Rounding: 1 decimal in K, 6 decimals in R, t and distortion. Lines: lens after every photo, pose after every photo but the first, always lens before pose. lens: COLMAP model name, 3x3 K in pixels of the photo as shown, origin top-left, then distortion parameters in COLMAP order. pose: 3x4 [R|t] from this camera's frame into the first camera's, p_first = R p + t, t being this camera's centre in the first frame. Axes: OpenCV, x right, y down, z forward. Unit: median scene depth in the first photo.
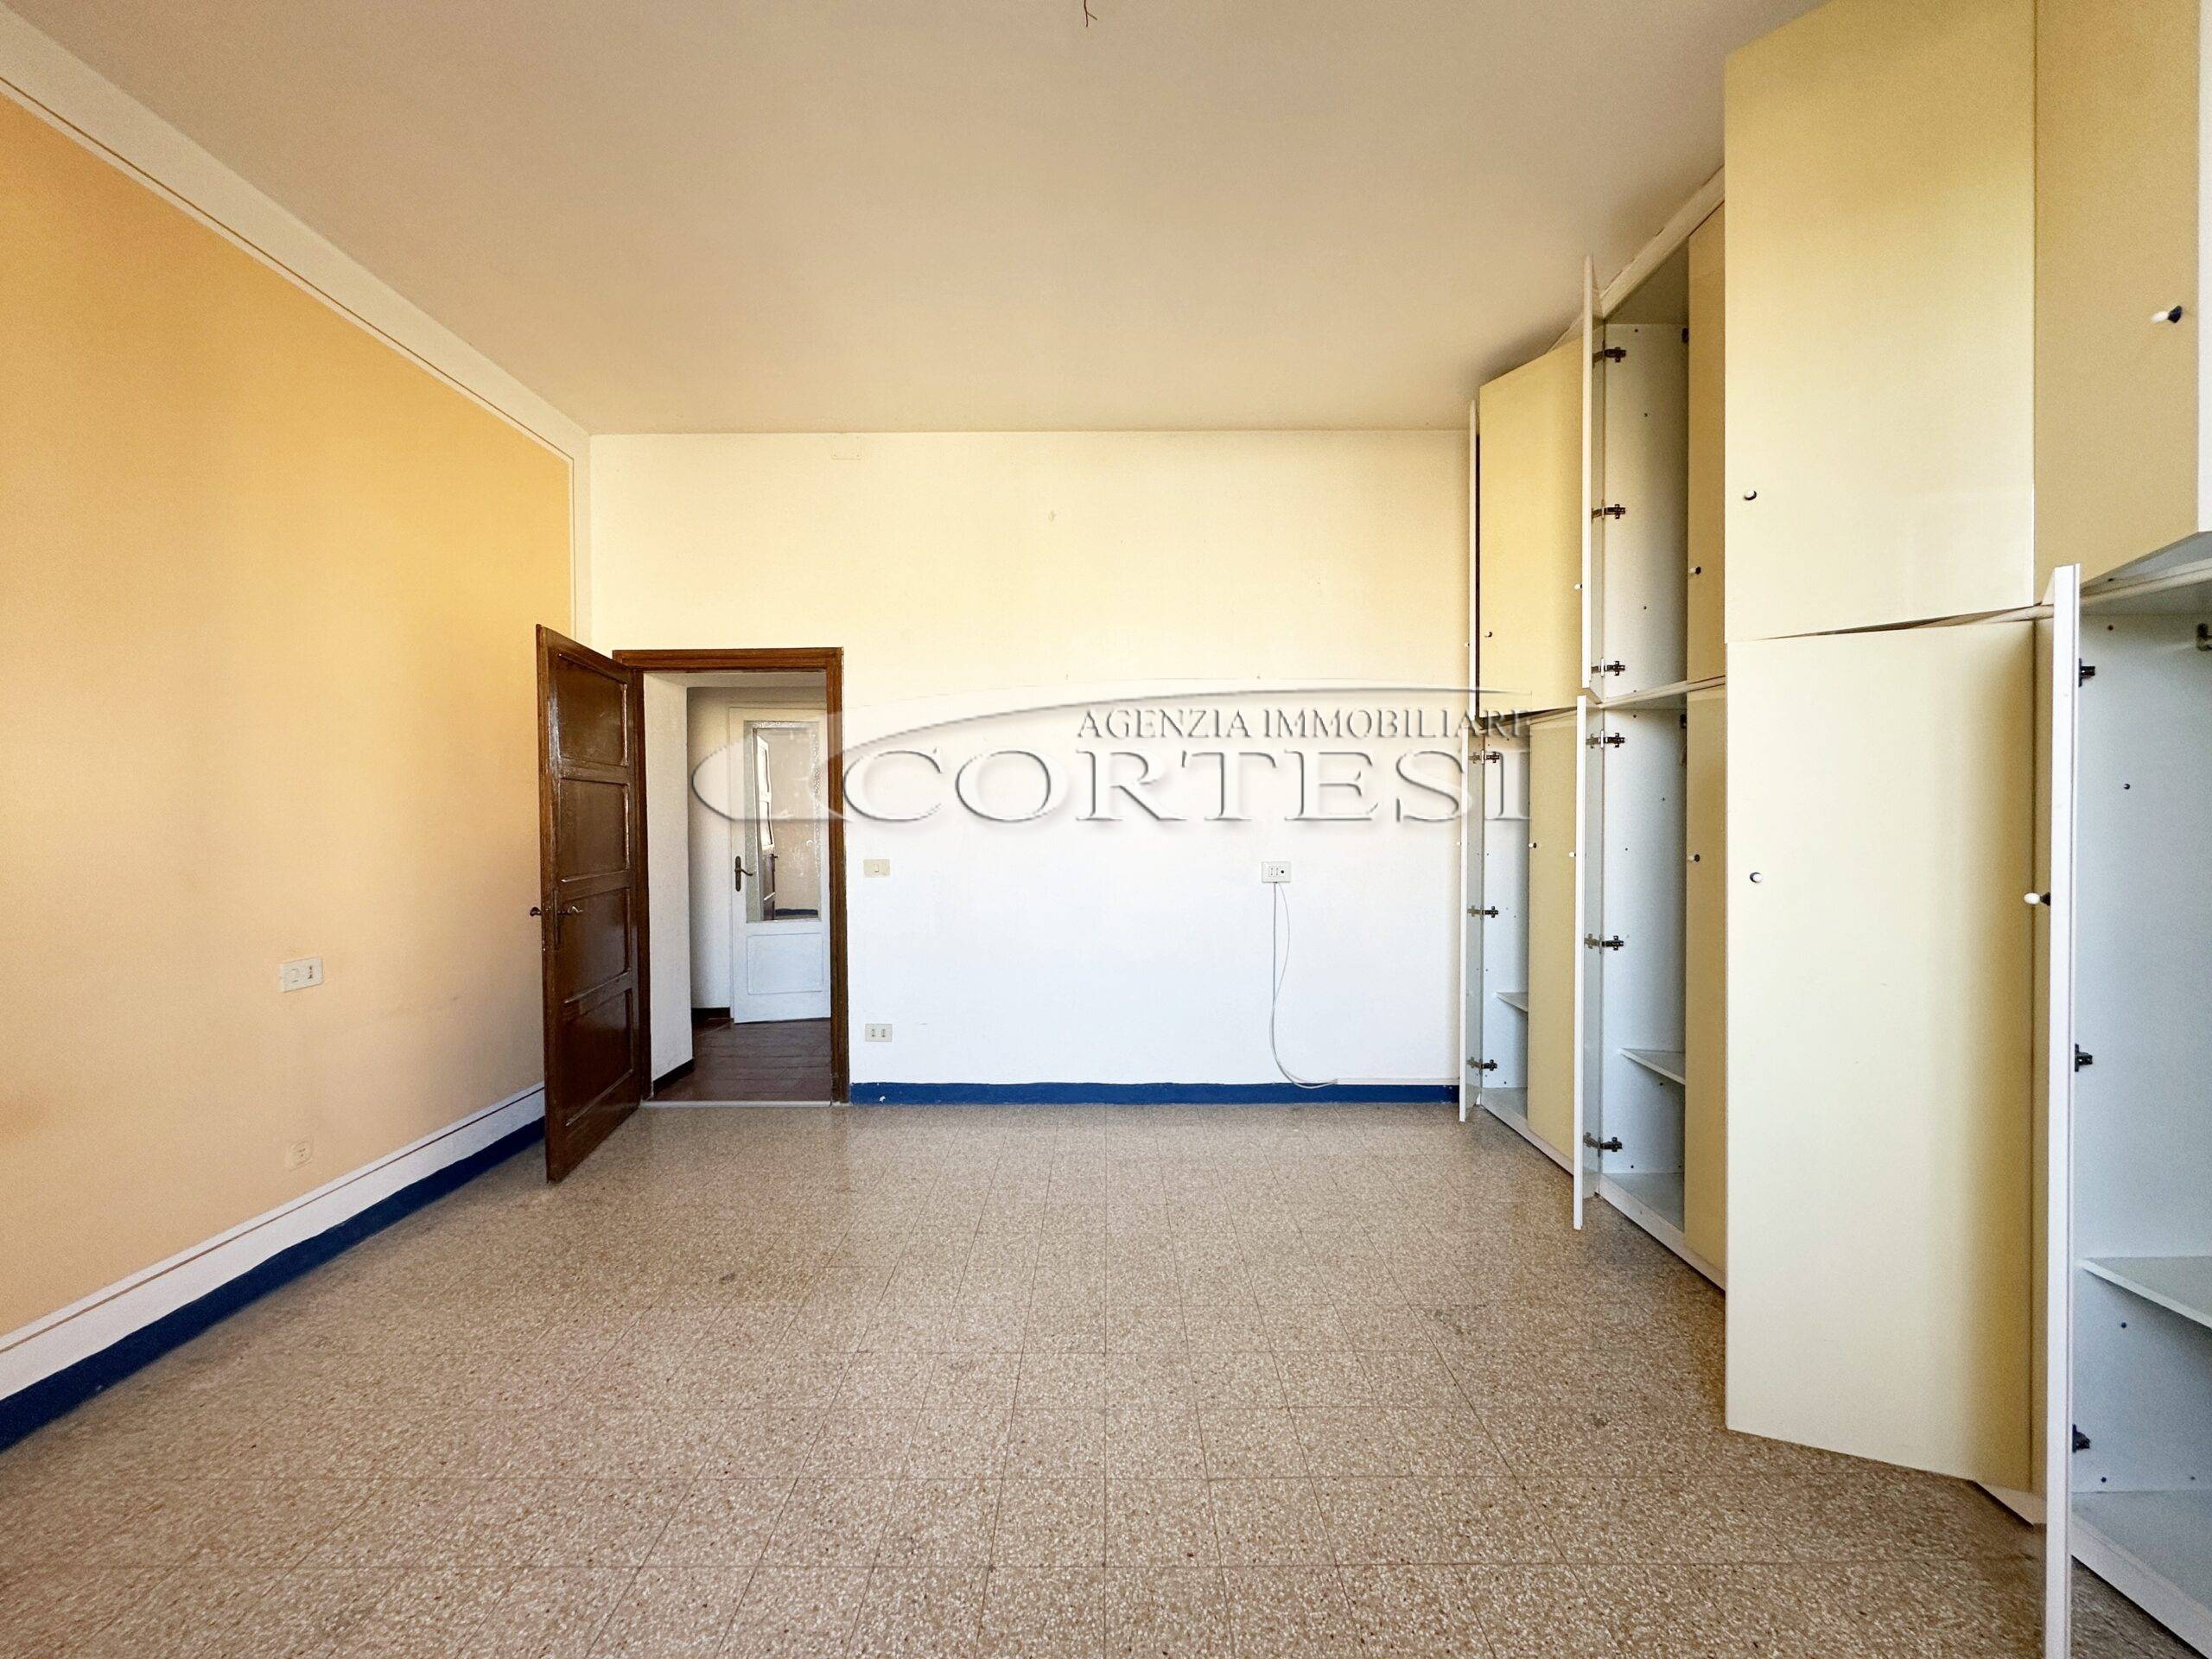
lens RADIAL K [[877.1, 0, 1105.4], [0, 877.1, 831.0], [0, 0, 1]] dist [-0.003735, 0.000292]
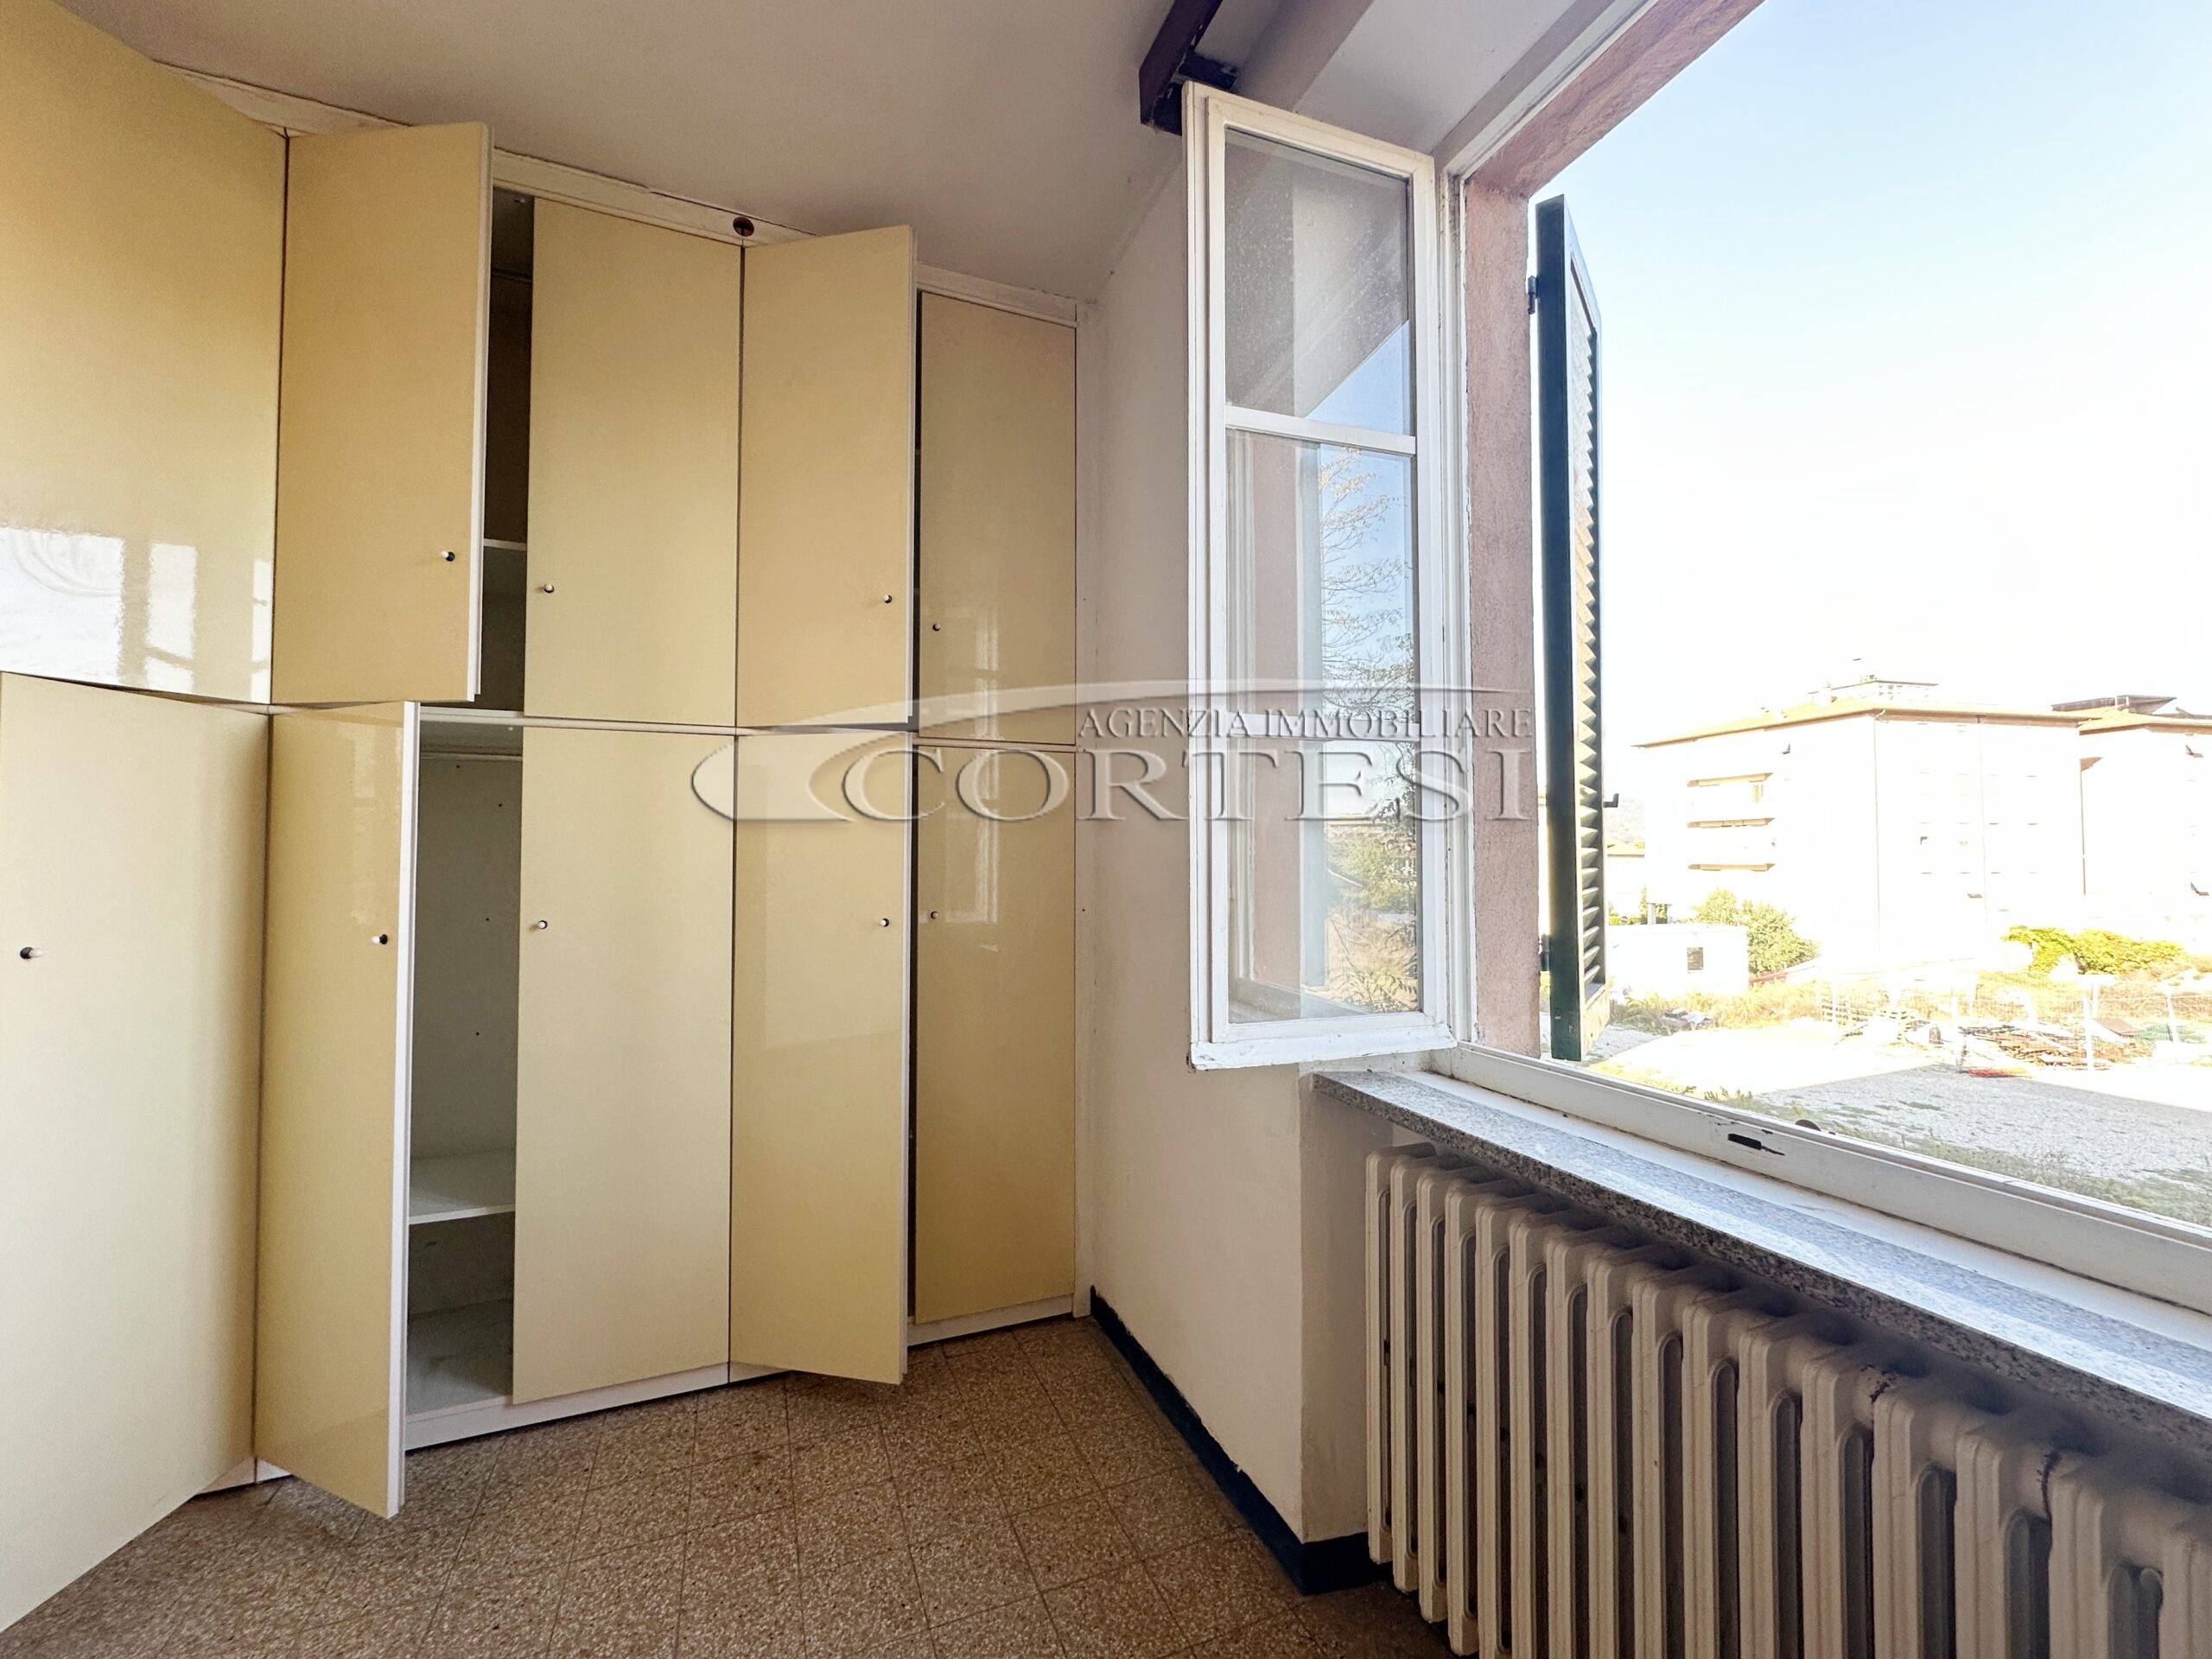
lens RADIAL K [[877.1, 0, 1105.4], [0, 877.1, 831.0], [0, 0, 1]] dist [-0.003735, 0.000292]
pose [[-0.379440, 0.034756, 0.924563, -0.400401], [0.017402, 0.999386, -0.030427, -0.019461], [-0.925053, 0.004544, -0.379811, 0.312267]]
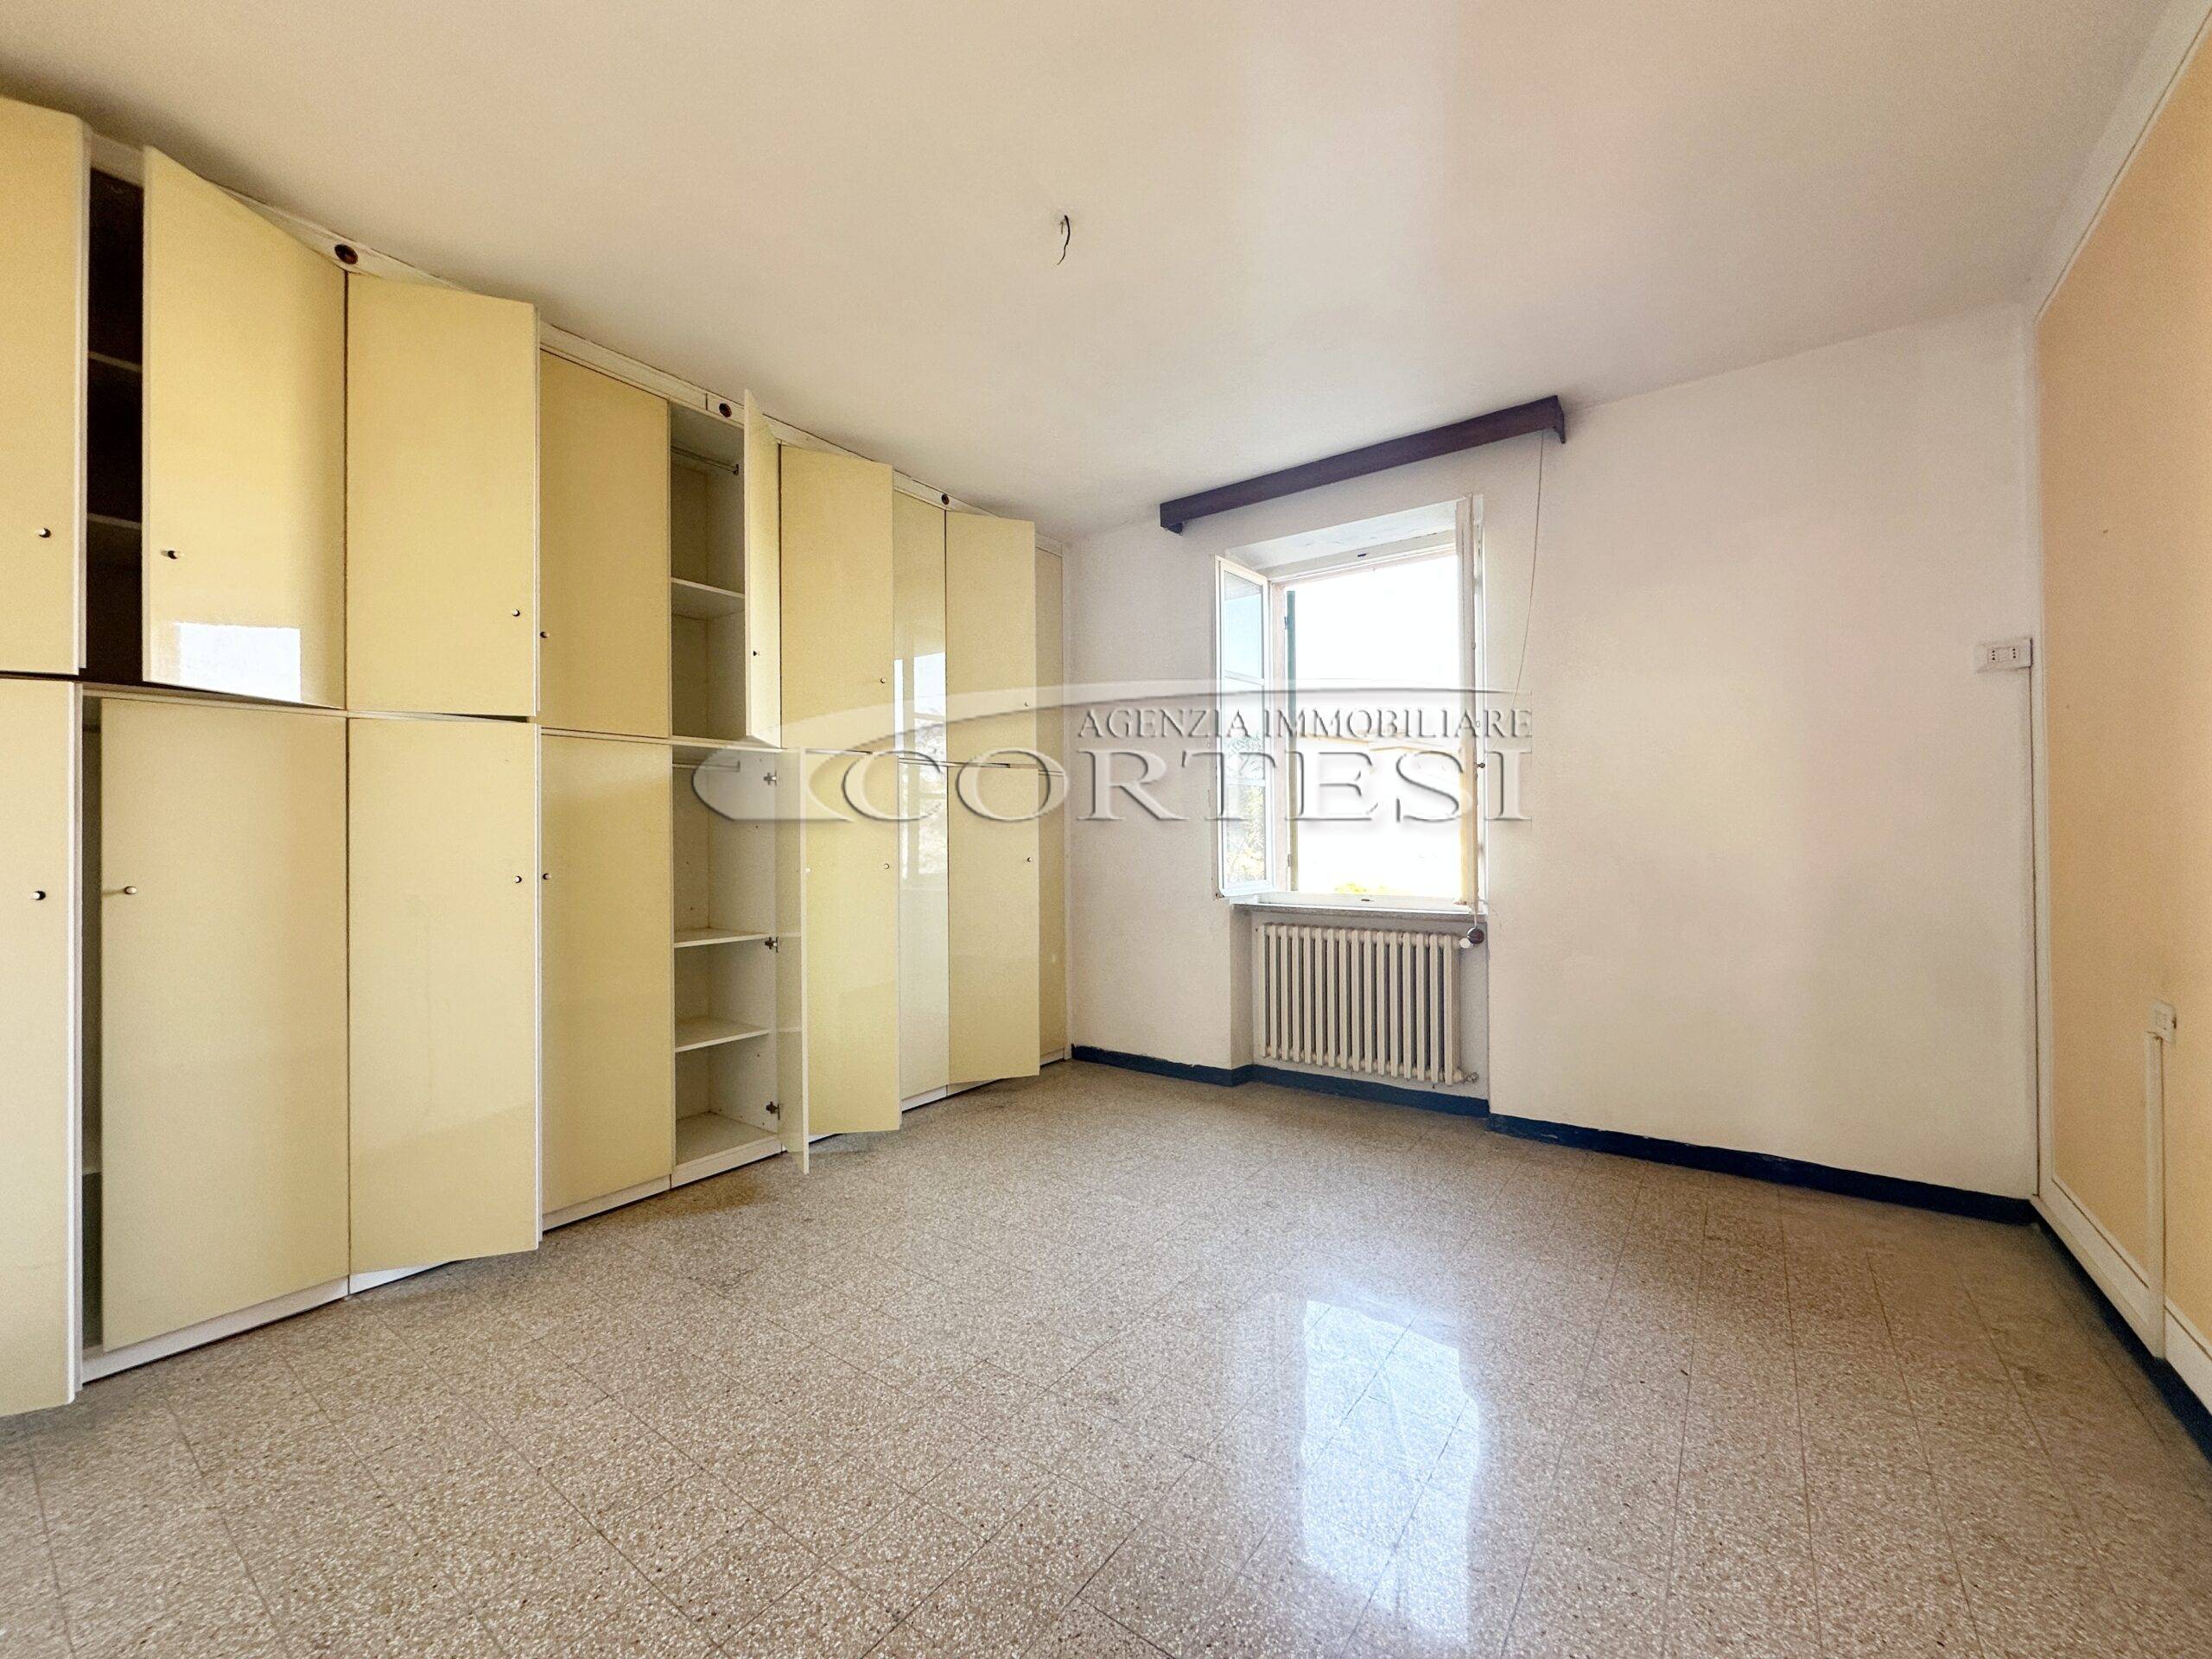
lens RADIAL K [[878.7, 0, 1105.9], [0, 878.7, 828.4], [0, 0, 1]] dist [-0.000757, 0.000010]
pose [[-0.808621, 0.020468, 0.587973, -0.804985], [0.024952, 0.999689, -0.000484, -0.018515], [-0.587800, 0.014280, -0.808880, 1.918498]]
